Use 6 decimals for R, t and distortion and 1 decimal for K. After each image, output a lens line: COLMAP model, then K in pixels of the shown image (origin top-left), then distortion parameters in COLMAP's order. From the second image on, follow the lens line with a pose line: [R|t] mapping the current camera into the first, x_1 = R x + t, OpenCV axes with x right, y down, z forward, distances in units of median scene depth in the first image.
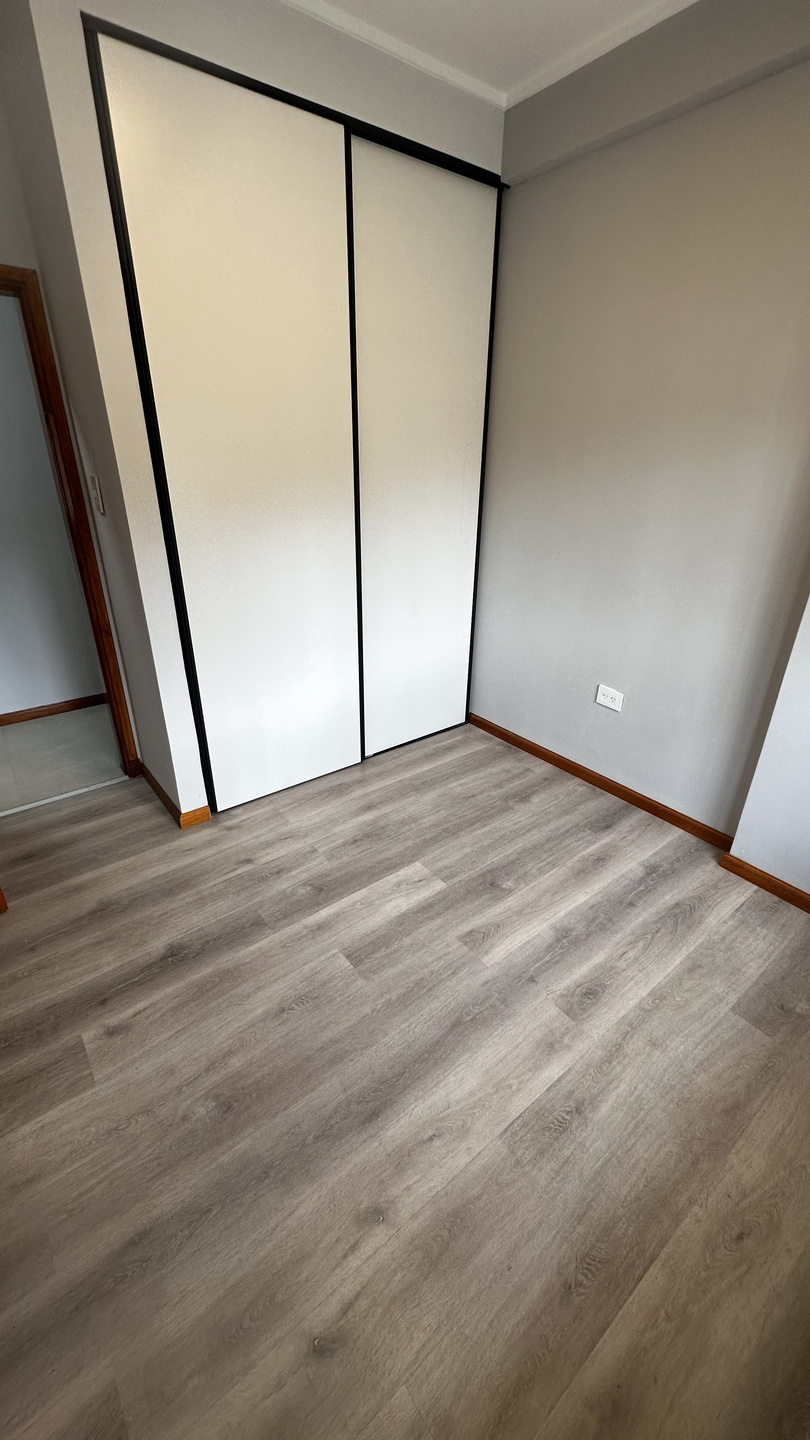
lens RADIAL K [[572.7, 0, 403.4], [0, 572.7, 718.1], [0, 0, 1]] dist [-0.001158, -0.000147]
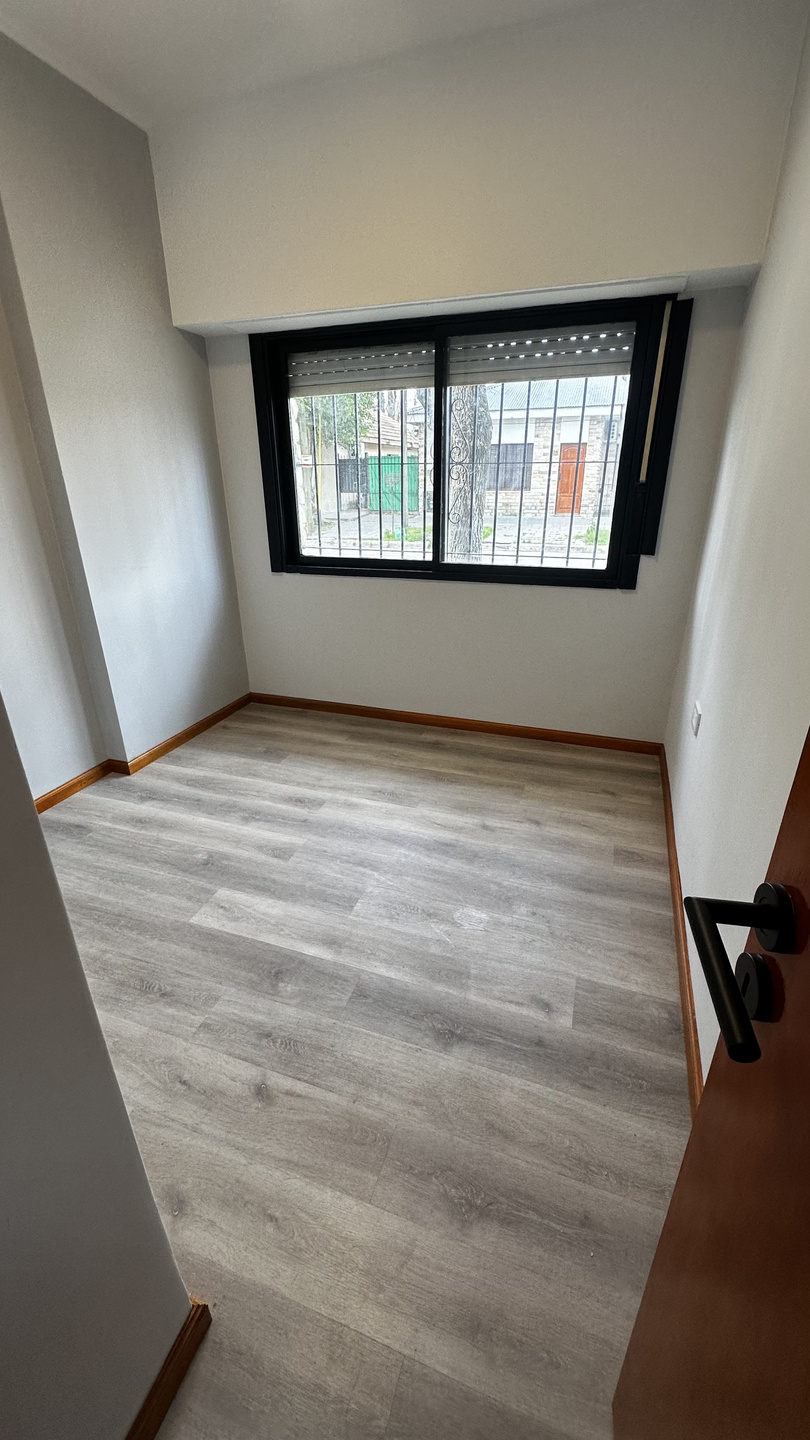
lens RADIAL K [[572.7, 0, 403.4], [0, 572.7, 718.1], [0, 0, 1]] dist [-0.001158, -0.000147]
pose [[-0.538962, -0.332147, 0.774079, -0.808904], [0.361713, 0.738667, 0.568800, -0.383162], [-0.760712, 0.586557, -0.277972, 0.973993]]
